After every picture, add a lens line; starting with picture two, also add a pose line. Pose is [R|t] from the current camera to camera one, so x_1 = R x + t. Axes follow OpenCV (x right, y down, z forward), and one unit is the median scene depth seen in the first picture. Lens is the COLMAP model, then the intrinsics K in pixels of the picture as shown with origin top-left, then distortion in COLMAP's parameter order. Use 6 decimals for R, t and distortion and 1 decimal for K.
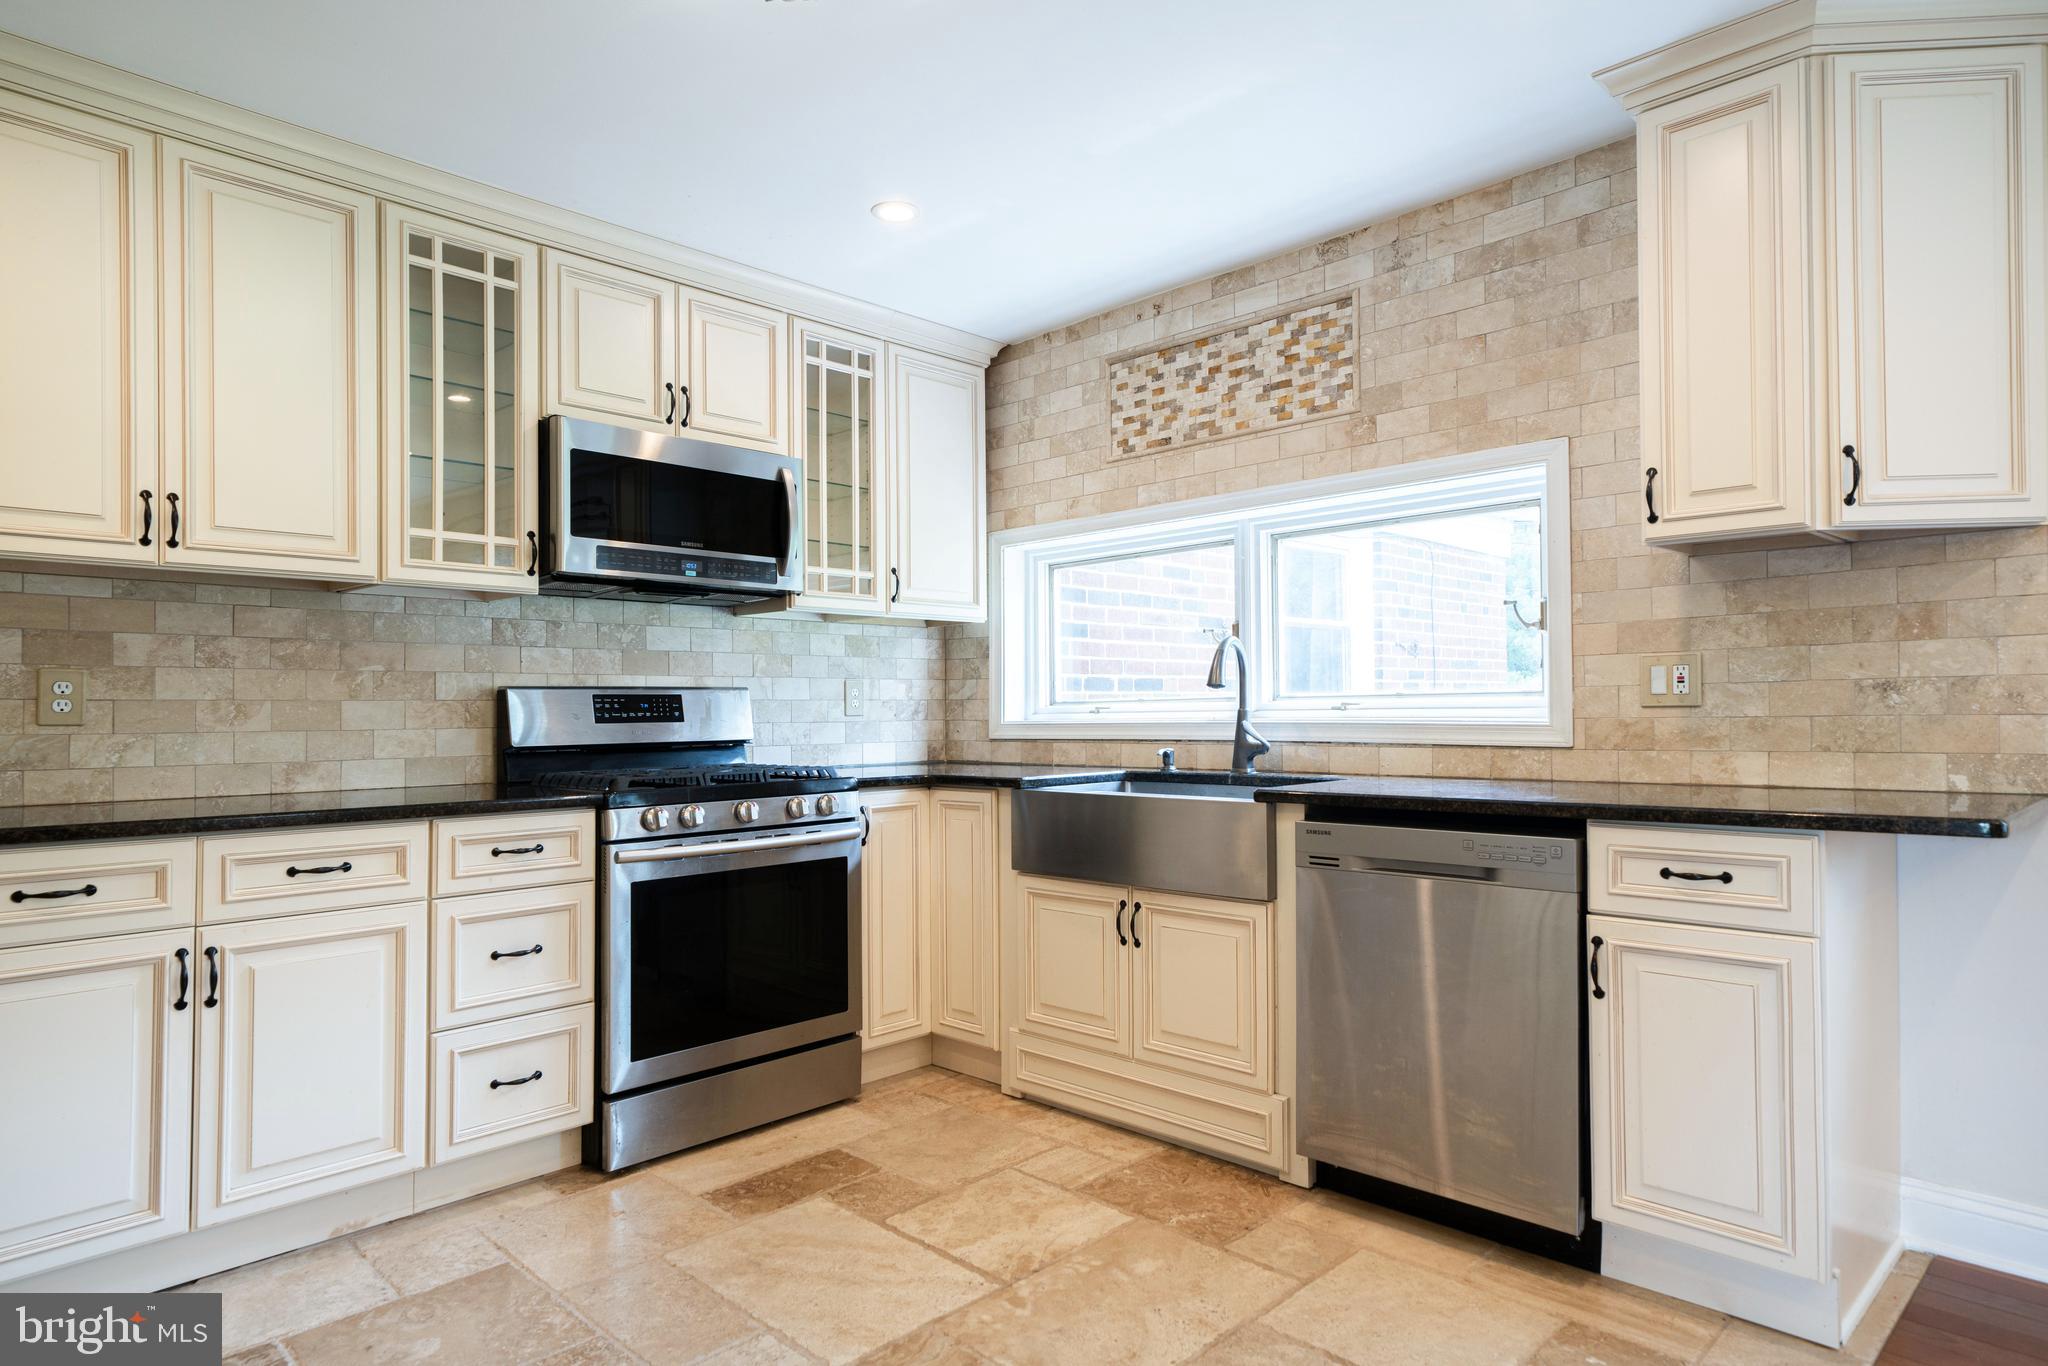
lens RADIAL K [[1153.6, 0, 1024.0], [0, 1153.6, 683.0], [0, 0, 1]] dist [0.012337, -0.000131]
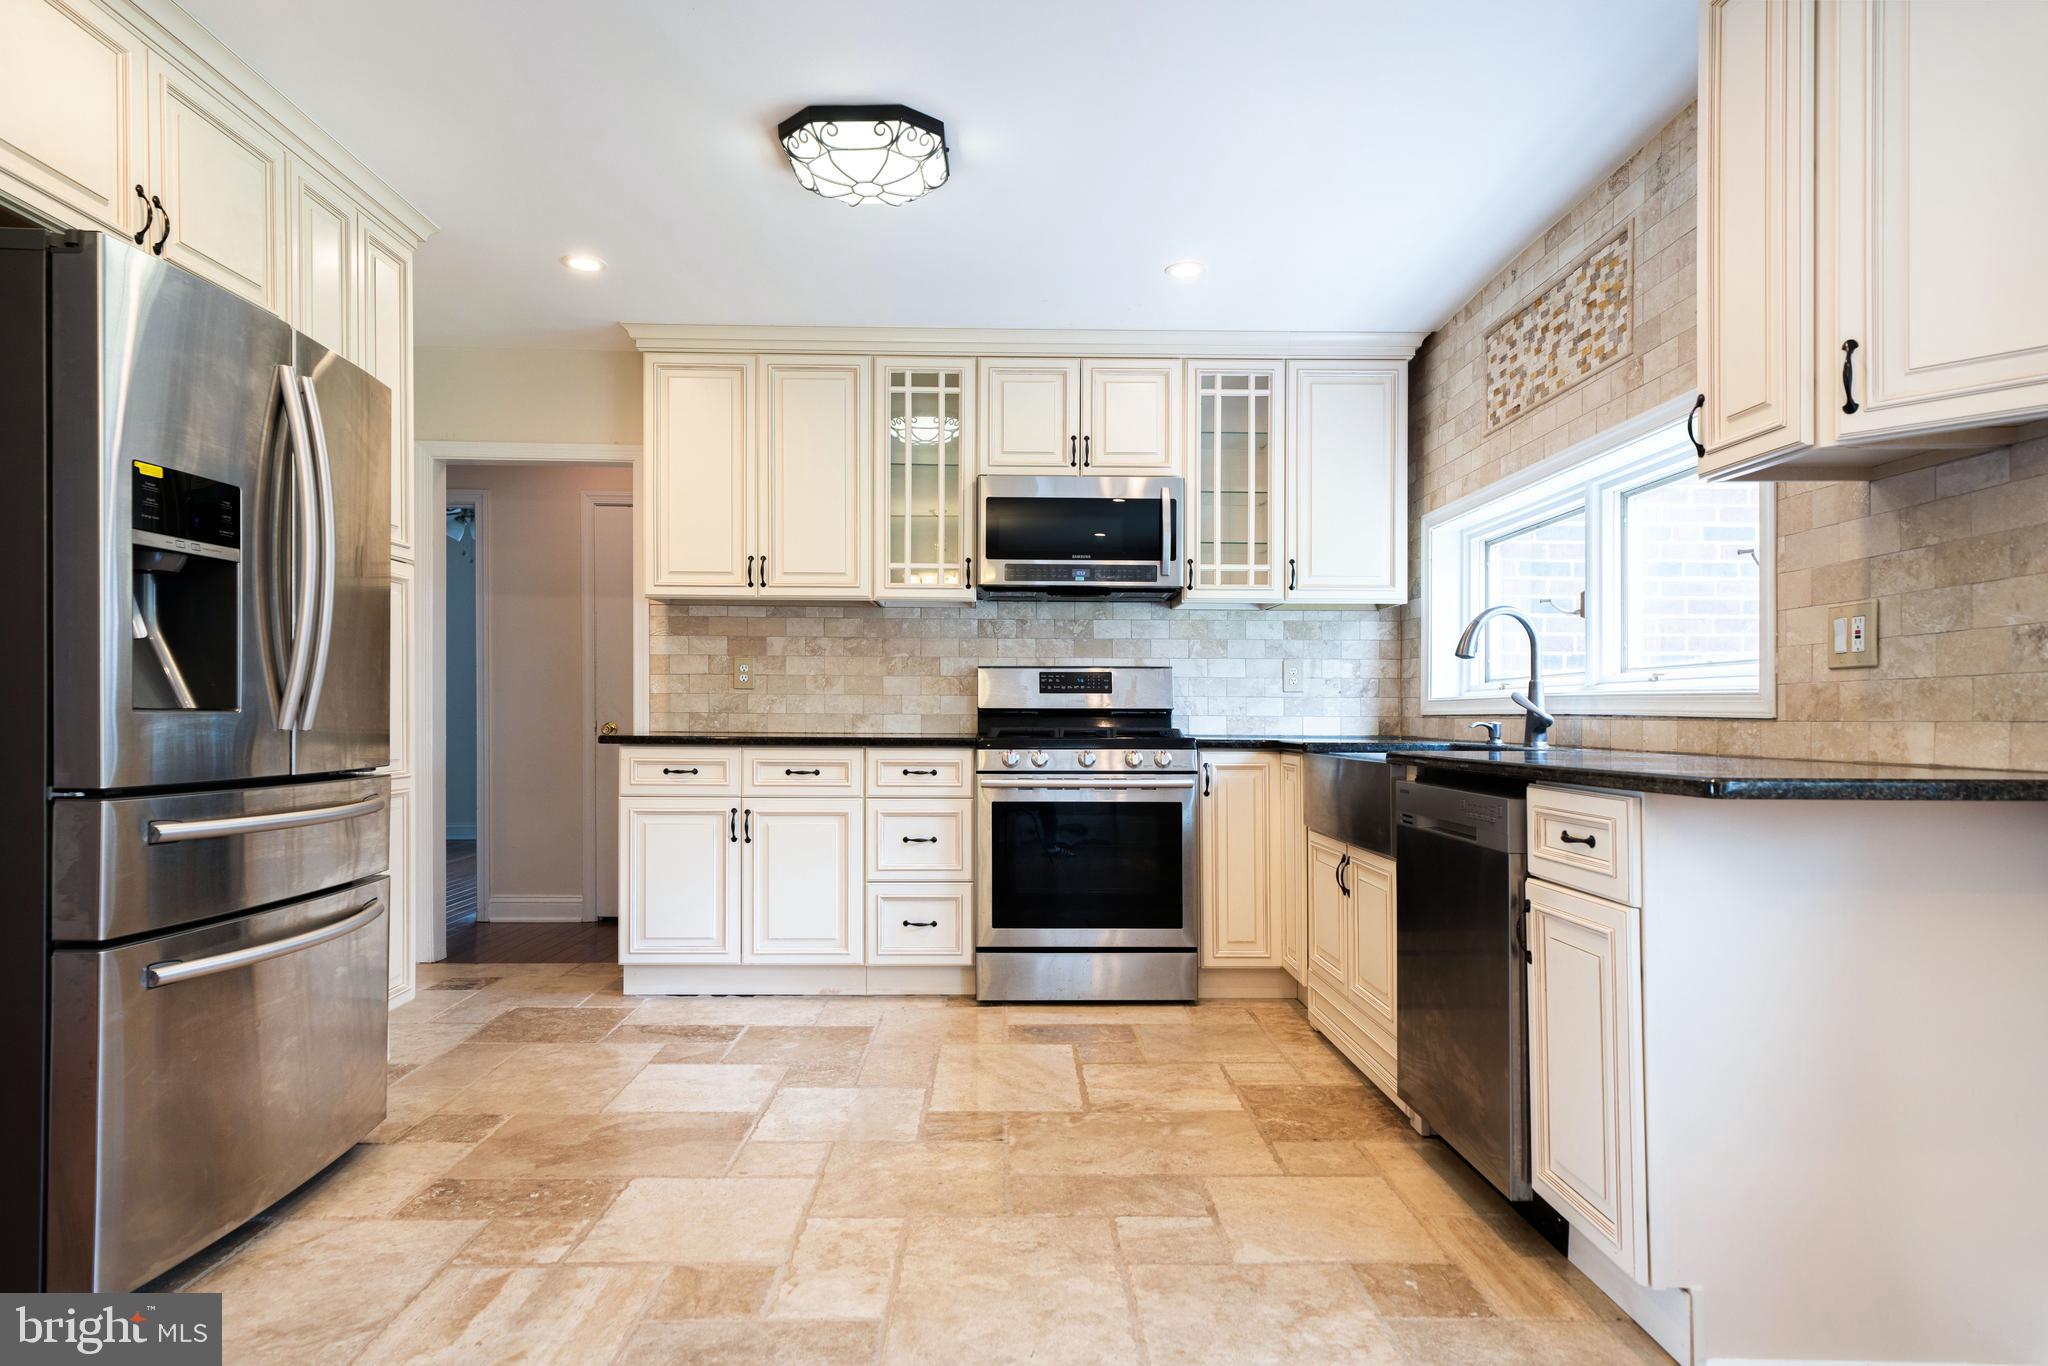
lens RADIAL K [[1153.6, 0, 1024.0], [0, 1153.6, 683.0], [0, 0, 1]] dist [0.012337, -0.000131]
pose [[0.723872, -0.003265, -0.689927, 0.629662], [0.005386, 0.999985, 0.000920, 0.024524], [0.689914, -0.004382, 0.723878, 0.003171]]
